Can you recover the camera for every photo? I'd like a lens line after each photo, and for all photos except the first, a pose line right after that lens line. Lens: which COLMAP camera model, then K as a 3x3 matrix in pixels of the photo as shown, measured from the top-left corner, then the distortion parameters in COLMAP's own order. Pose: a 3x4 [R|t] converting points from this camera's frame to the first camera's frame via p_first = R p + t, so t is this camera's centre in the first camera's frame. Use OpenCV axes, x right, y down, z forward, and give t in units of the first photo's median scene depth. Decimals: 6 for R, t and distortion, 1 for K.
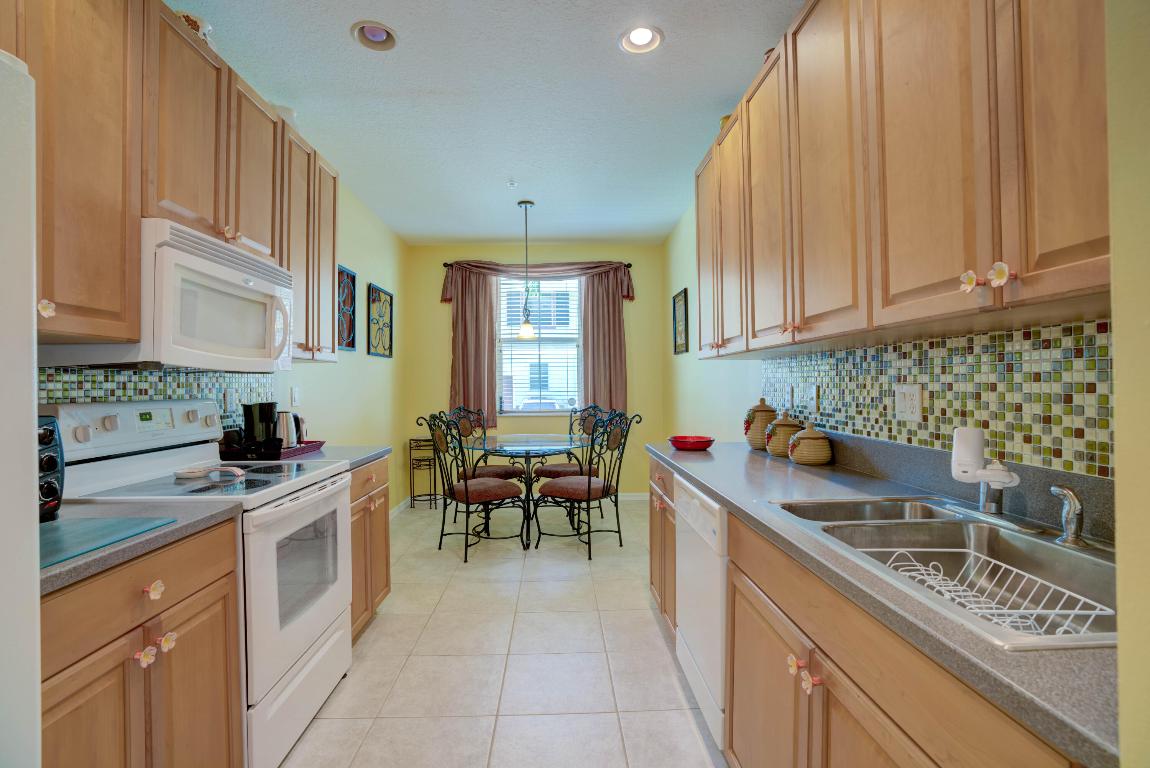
lens RADIAL K [[523.4, 0, 573.8], [0, 523.4, 381.6], [0, 0, 1]] dist [-0.075276, 0.031296]
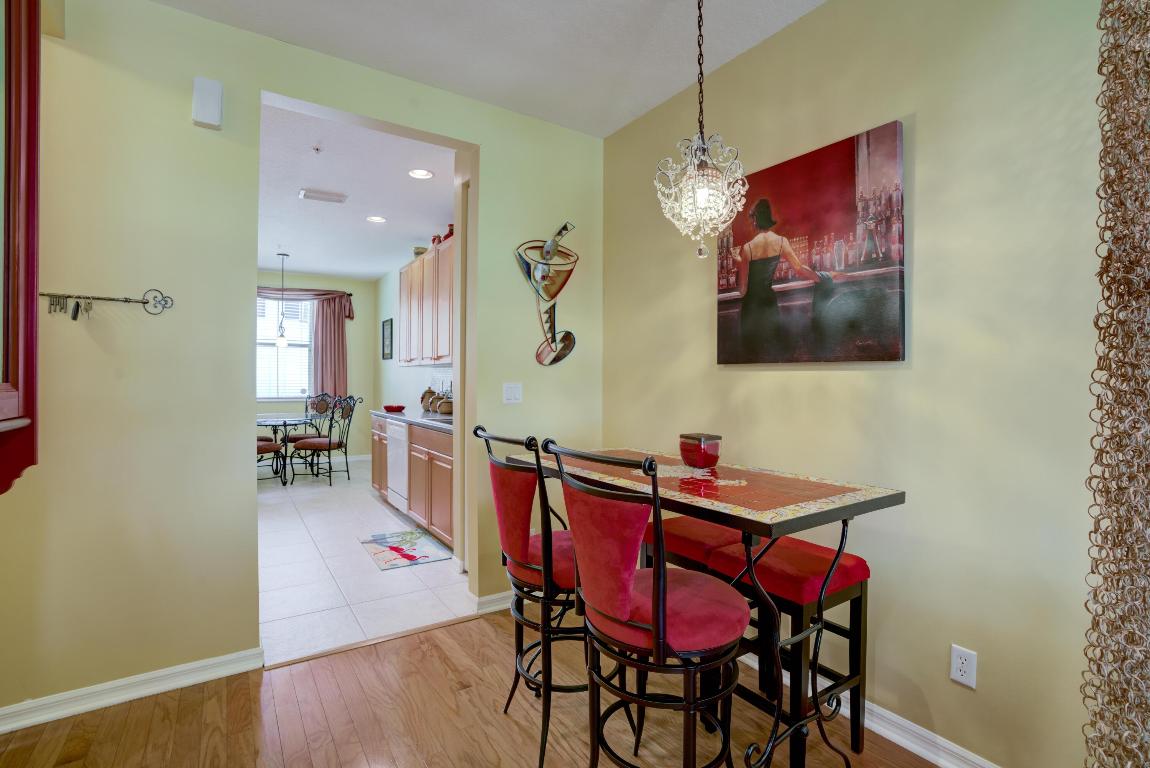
lens RADIAL K [[523.4, 0, 573.8], [0, 523.4, 381.6], [0, 0, 1]] dist [-0.075276, 0.031296]
pose [[0.847392, 0.012841, 0.530813, -0.381212], [-0.017010, 0.999851, 0.002968, -0.006479], [-0.530695, -0.011544, 0.847484, -1.611569]]
